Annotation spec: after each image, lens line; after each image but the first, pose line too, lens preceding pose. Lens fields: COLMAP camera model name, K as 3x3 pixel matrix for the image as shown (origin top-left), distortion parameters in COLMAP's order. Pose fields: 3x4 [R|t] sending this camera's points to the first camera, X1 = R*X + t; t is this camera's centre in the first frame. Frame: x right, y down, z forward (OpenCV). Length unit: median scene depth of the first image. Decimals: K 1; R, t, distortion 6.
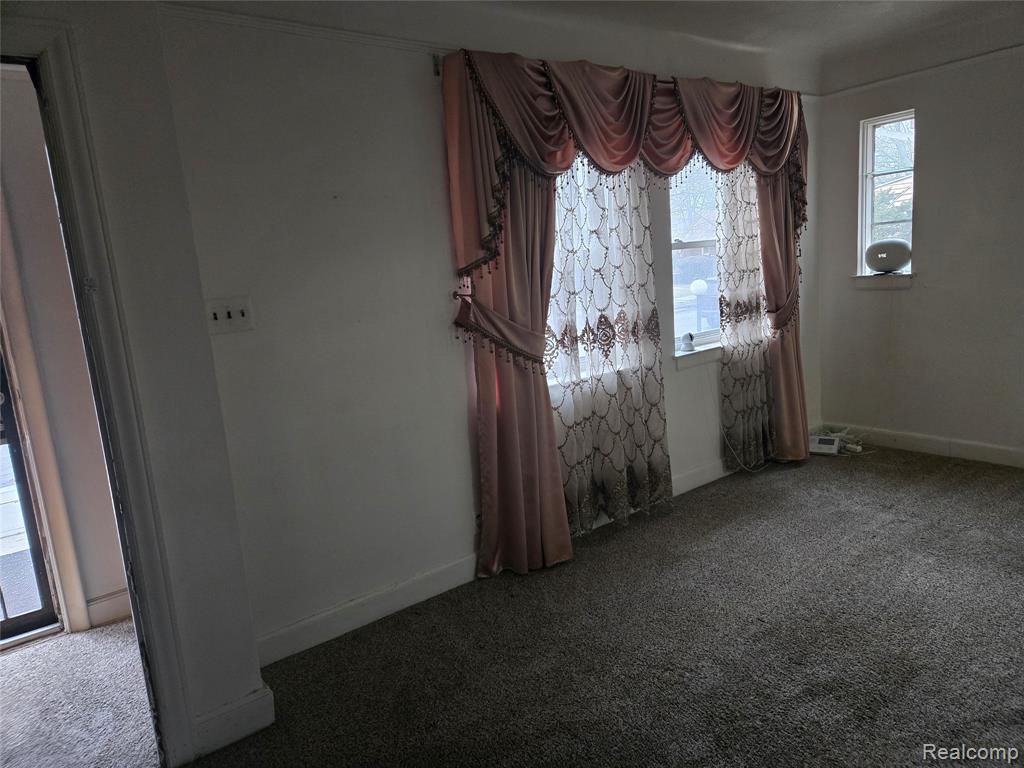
lens RADIAL K [[680.0, 0, 515.3], [0, 680.0, 377.6], [0, 0, 1]] dist [0.077564, -0.061657]
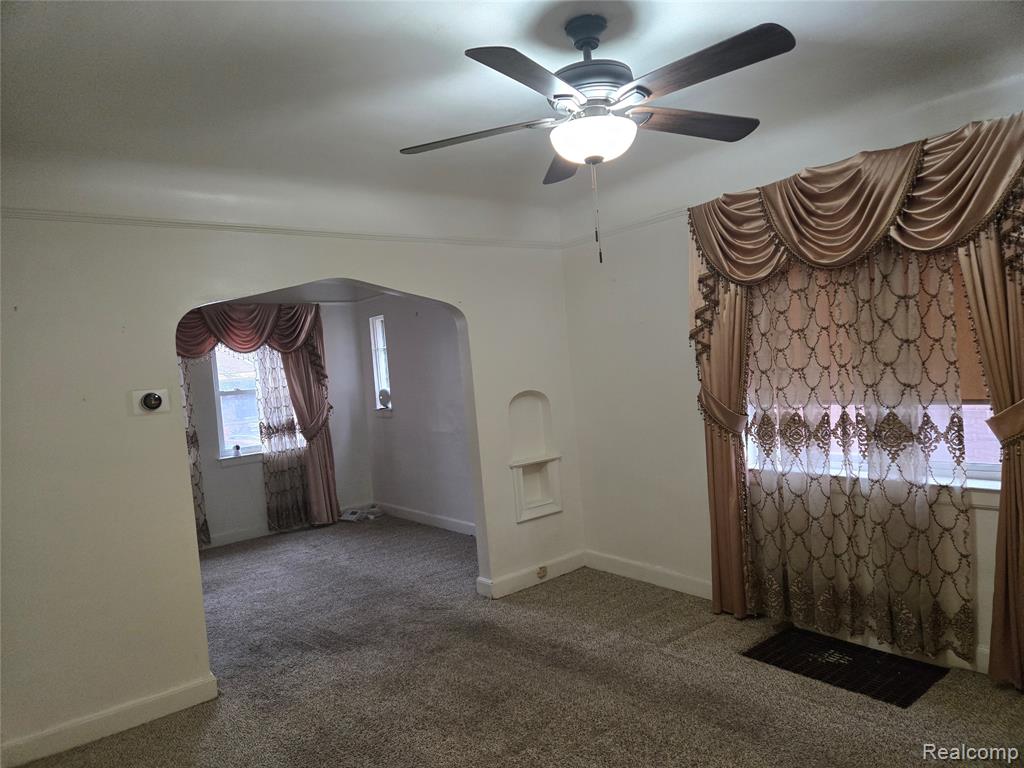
lens RADIAL K [[680.0, 0, 510.9], [0, 680.0, 382.3], [0, 0, 1]] dist [0.077564, -0.061657]
pose [[0.999936, 0.000586, 0.011330, 1.145205], [0.001032, 0.989817, -0.142343, 0.029096], [-0.011298, 0.142345, 0.989753, -0.862963]]
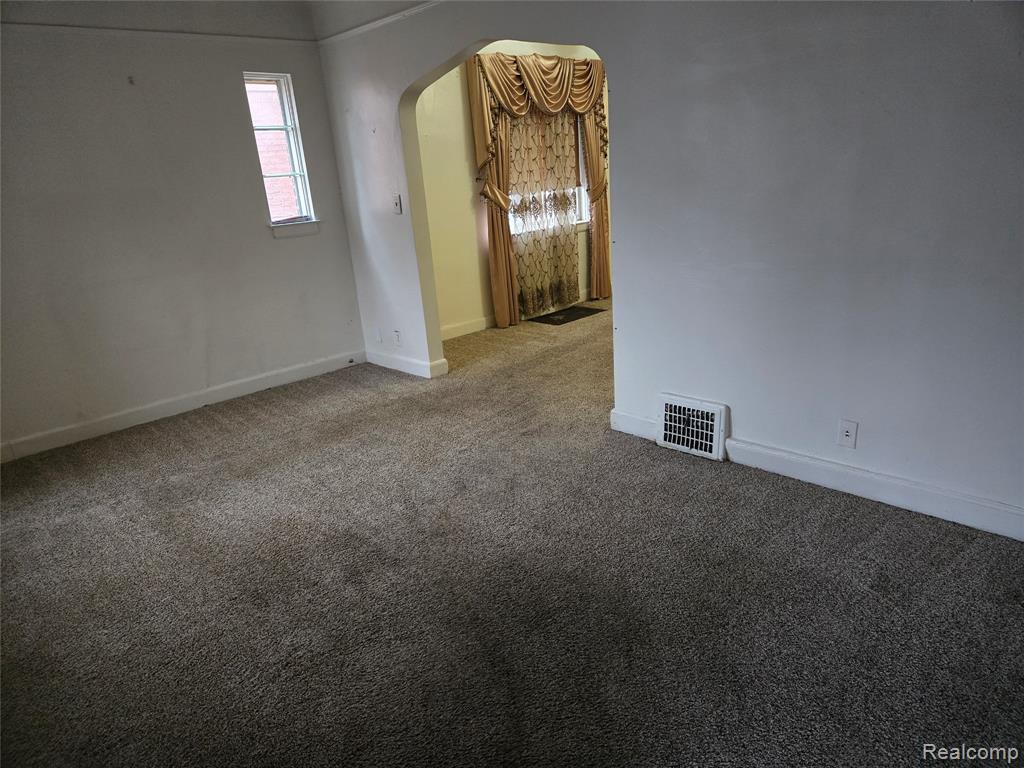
lens RADIAL K [[680.0, 0, 516.5], [0, 680.0, 389.2], [0, 0, 1]] dist [0.077564, -0.061657]
pose [[-0.097143, -0.218868, 0.970907, -0.444627], [0.253914, 0.937790, 0.236807, -0.034704], [-0.962336, 0.269531, -0.035526, 0.488481]]
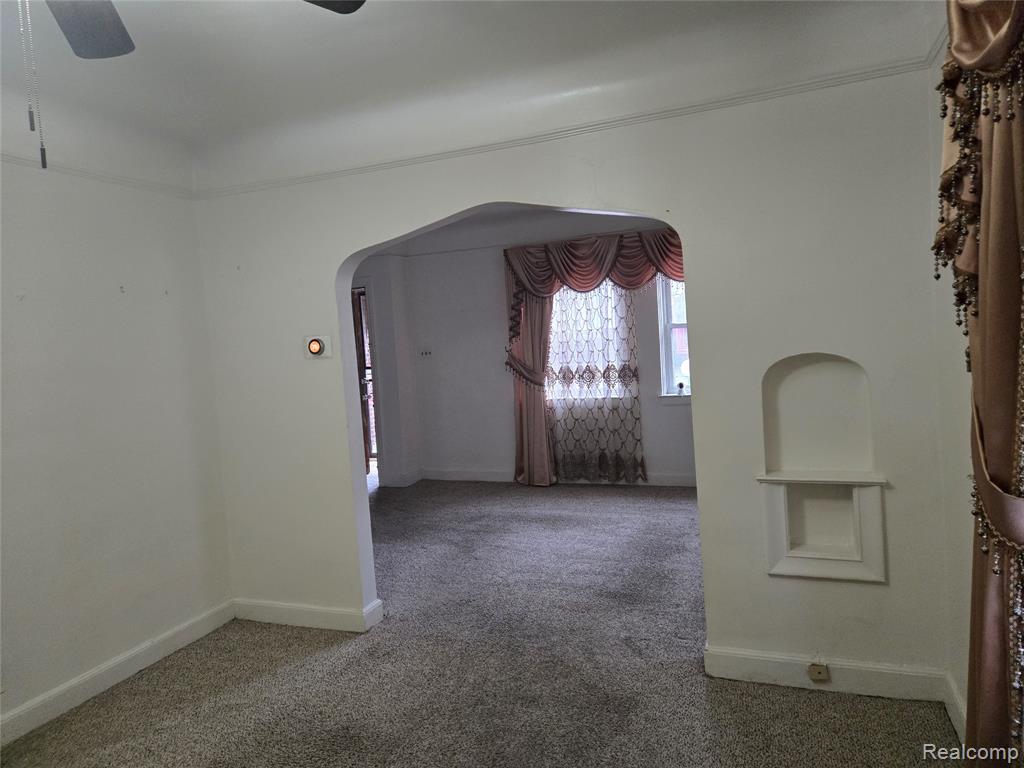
lens RADIAL K [[680.0, 0, 509.9], [0, 680.0, 369.2], [0, 0, 1]] dist [0.077564, -0.061657]
pose [[0.509772, 0.090981, -0.855485, 1.730168], [-0.119715, 0.992220, 0.034187, -0.128893], [0.851940, 0.084987, 0.516697, -0.143495]]
